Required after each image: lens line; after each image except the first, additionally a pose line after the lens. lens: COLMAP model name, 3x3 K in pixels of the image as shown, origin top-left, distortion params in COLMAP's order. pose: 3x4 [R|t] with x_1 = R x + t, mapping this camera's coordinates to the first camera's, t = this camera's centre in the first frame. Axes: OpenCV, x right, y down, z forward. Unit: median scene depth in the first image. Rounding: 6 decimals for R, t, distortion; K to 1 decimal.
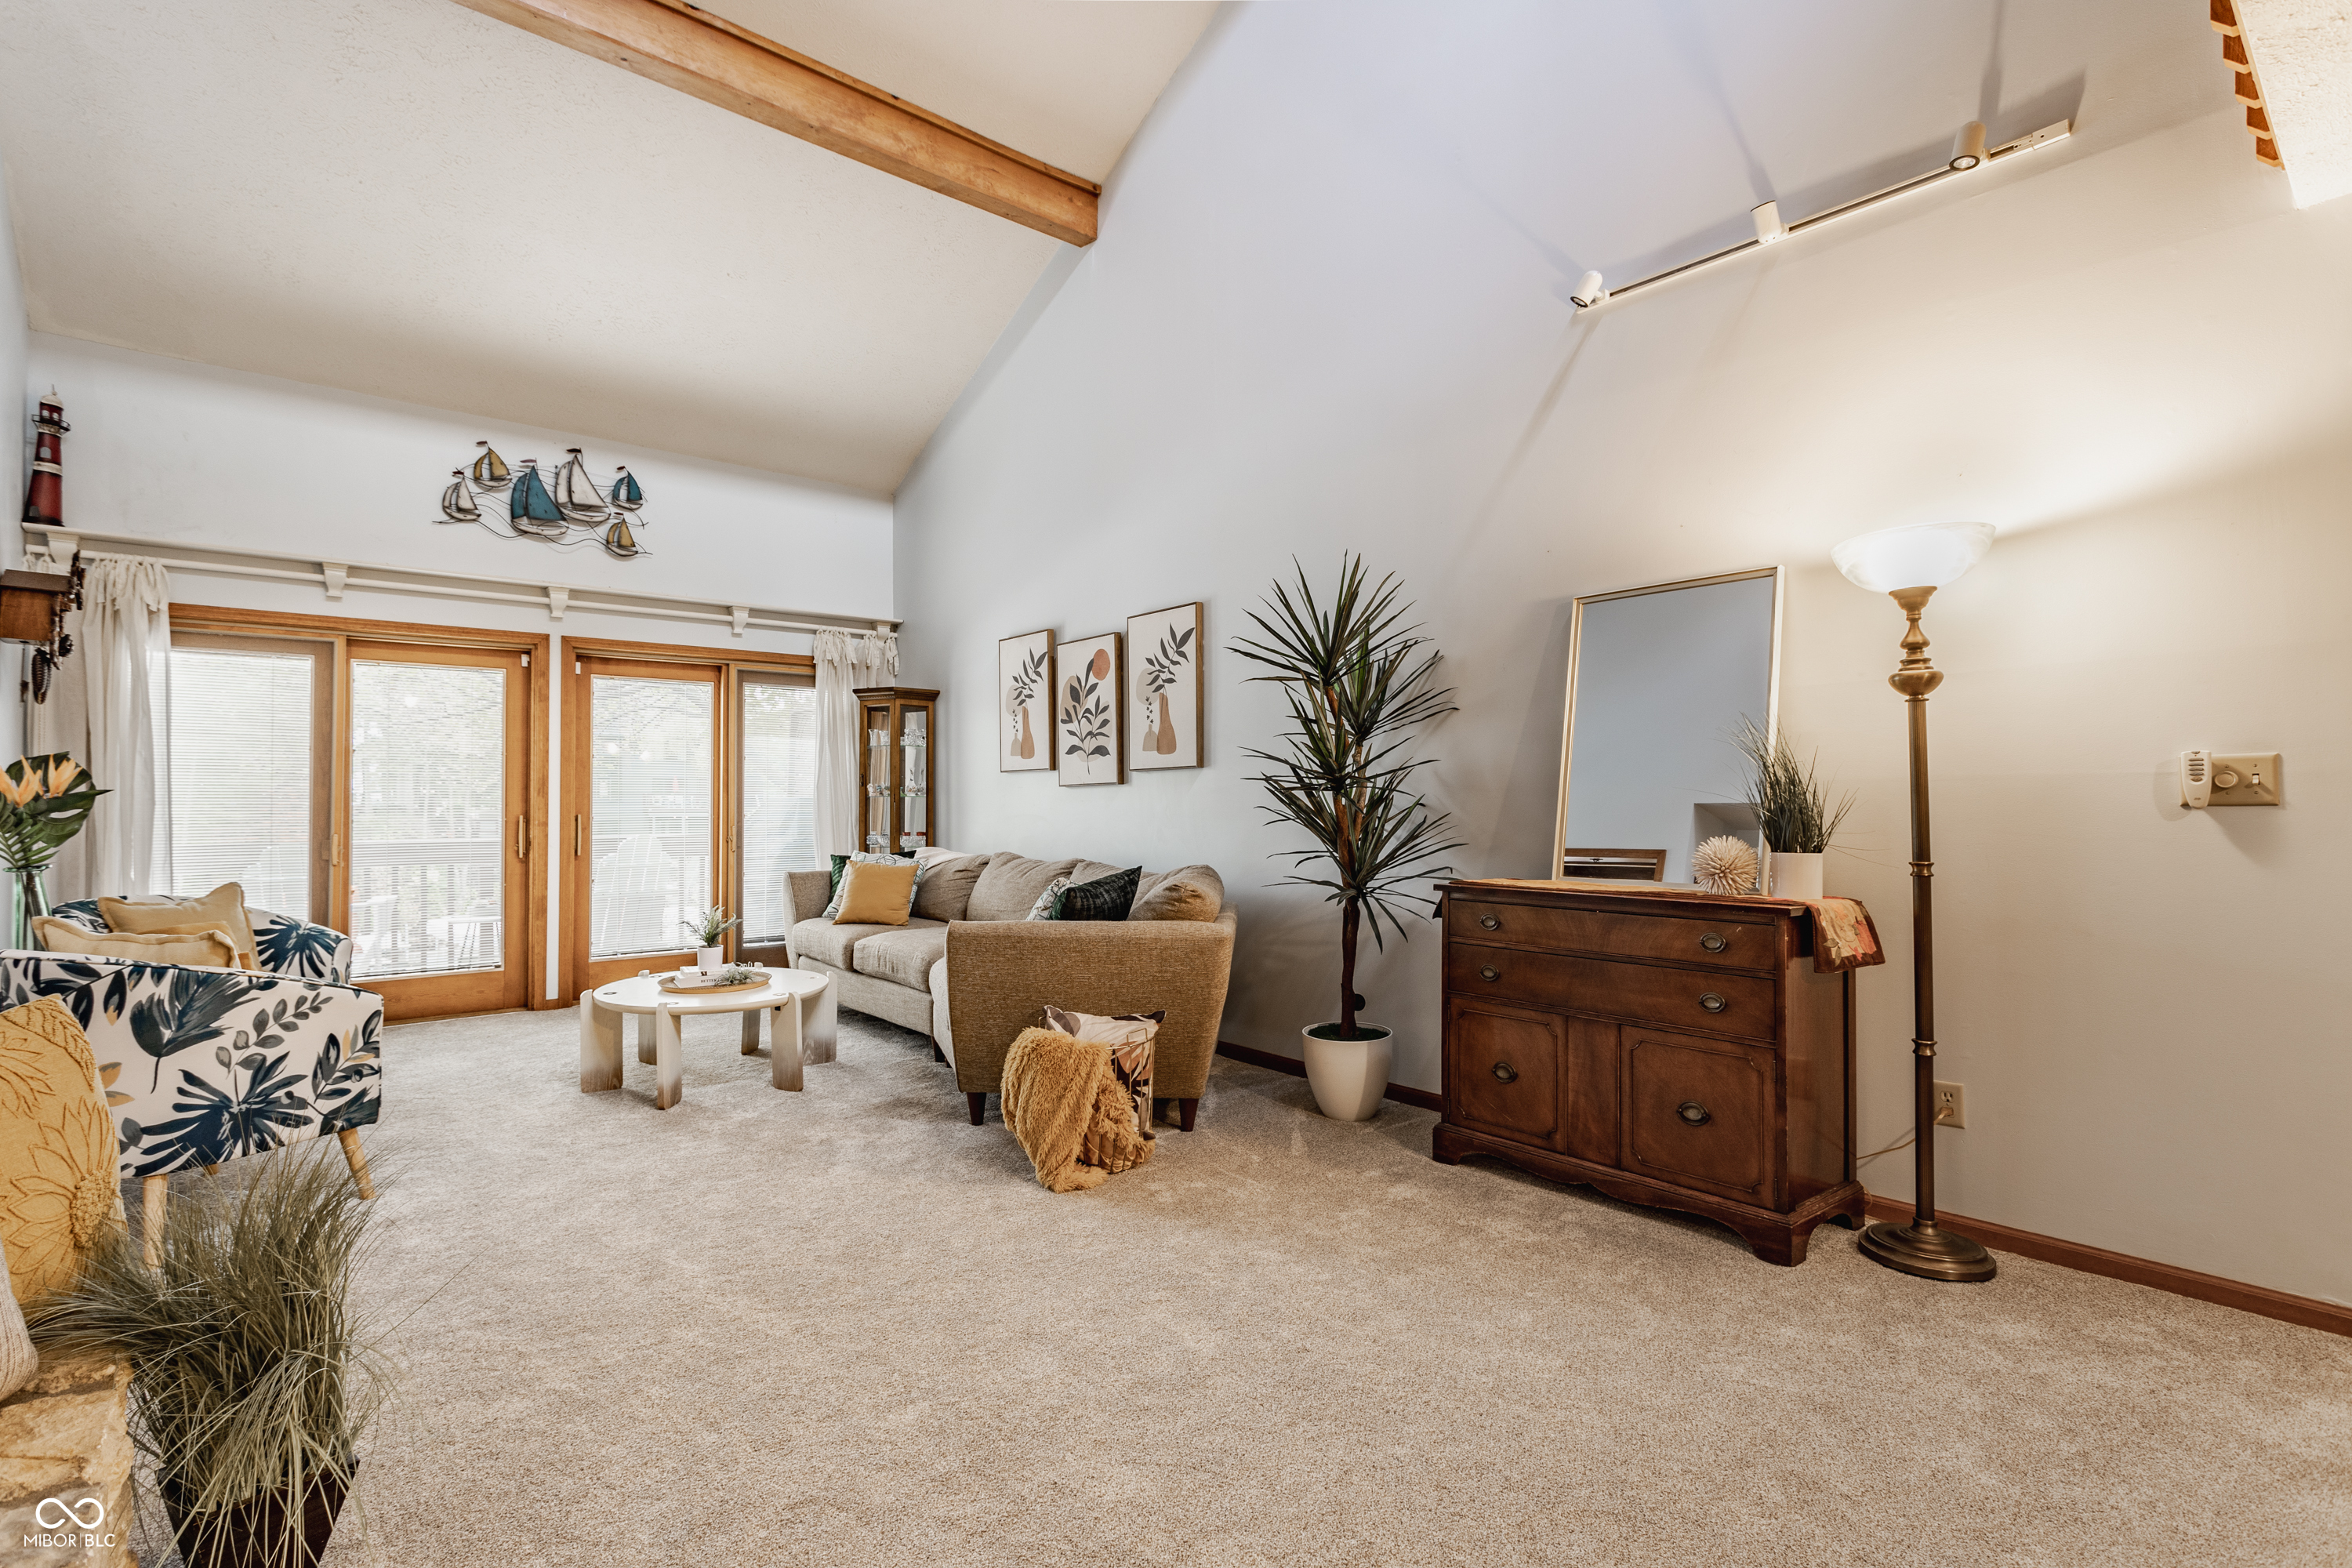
lens RADIAL K [[1100.9, 0, 1172.0], [0, 1100.9, 783.2], [0, 0, 1]] dist [-0.000557, 0.005031]
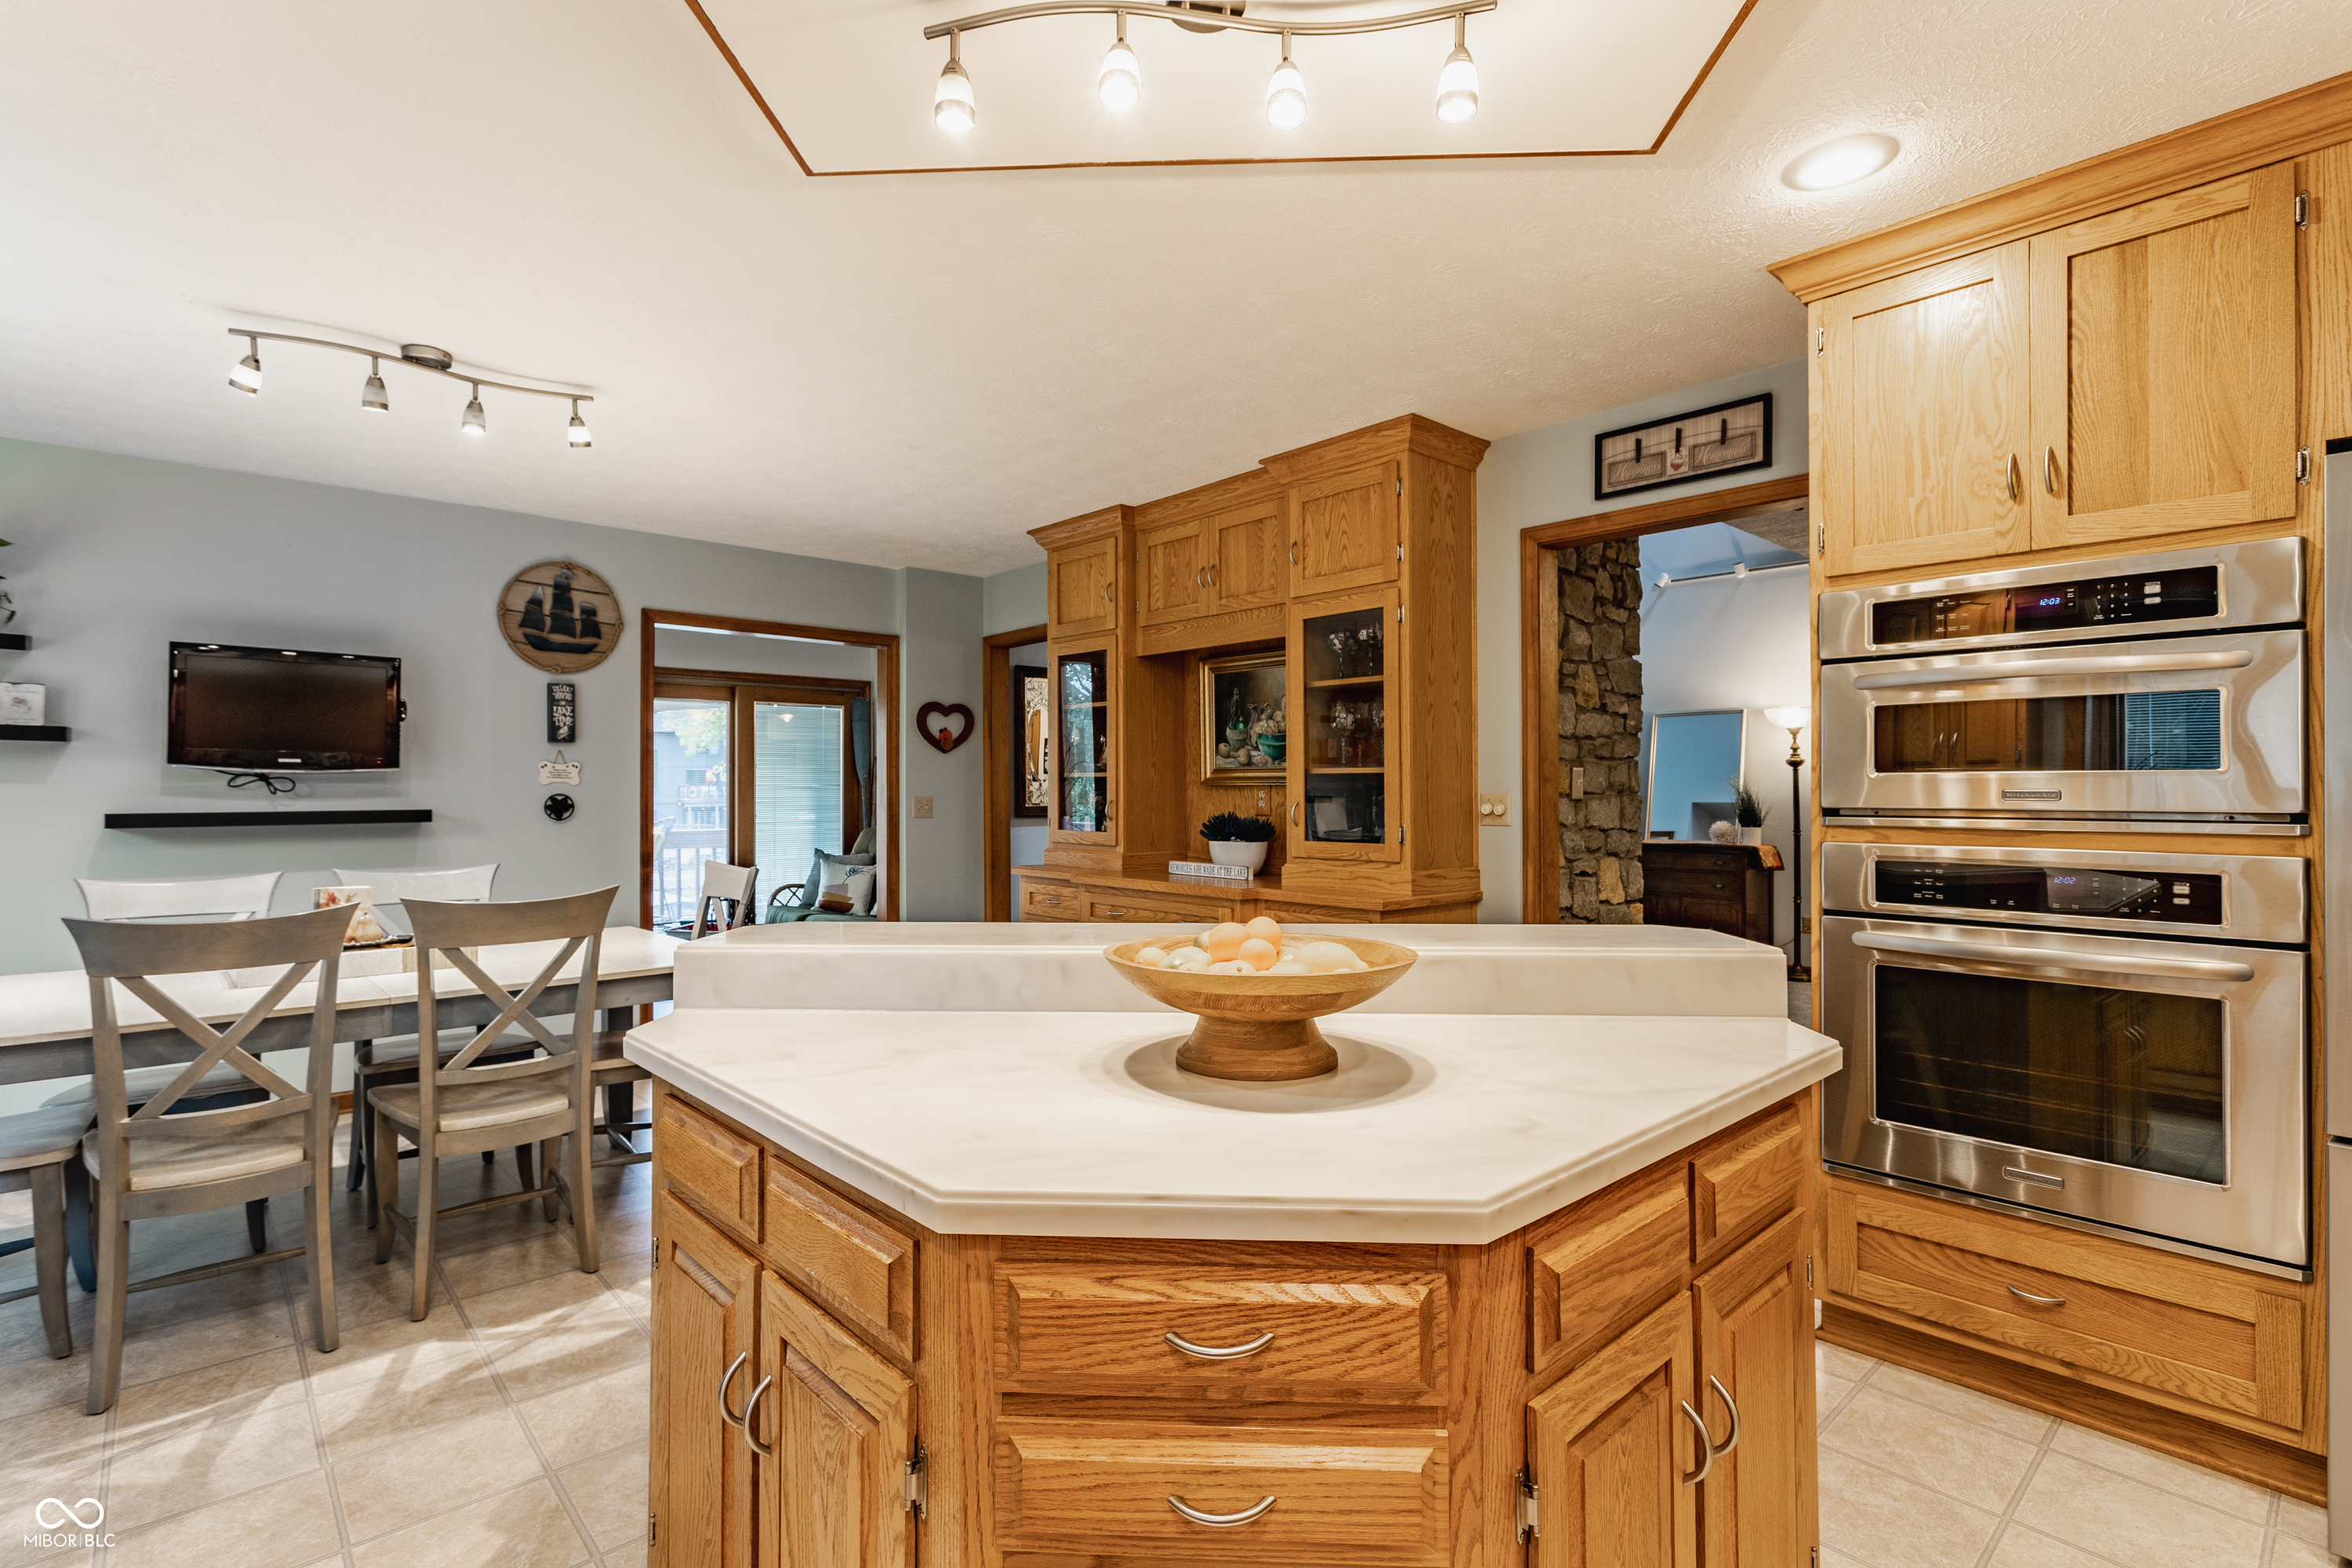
lens RADIAL K [[1100.9, 0, 1173.8], [0, 1100.9, 786.1], [0, 0, 1]] dist [-0.000557, 0.005031]
pose [[0.998507, -0.002764, 0.054552, -0.841645], [0.001975, 0.999893, 0.014508, -0.065103], [-0.054586, -0.014378, 0.998406, -1.367247]]
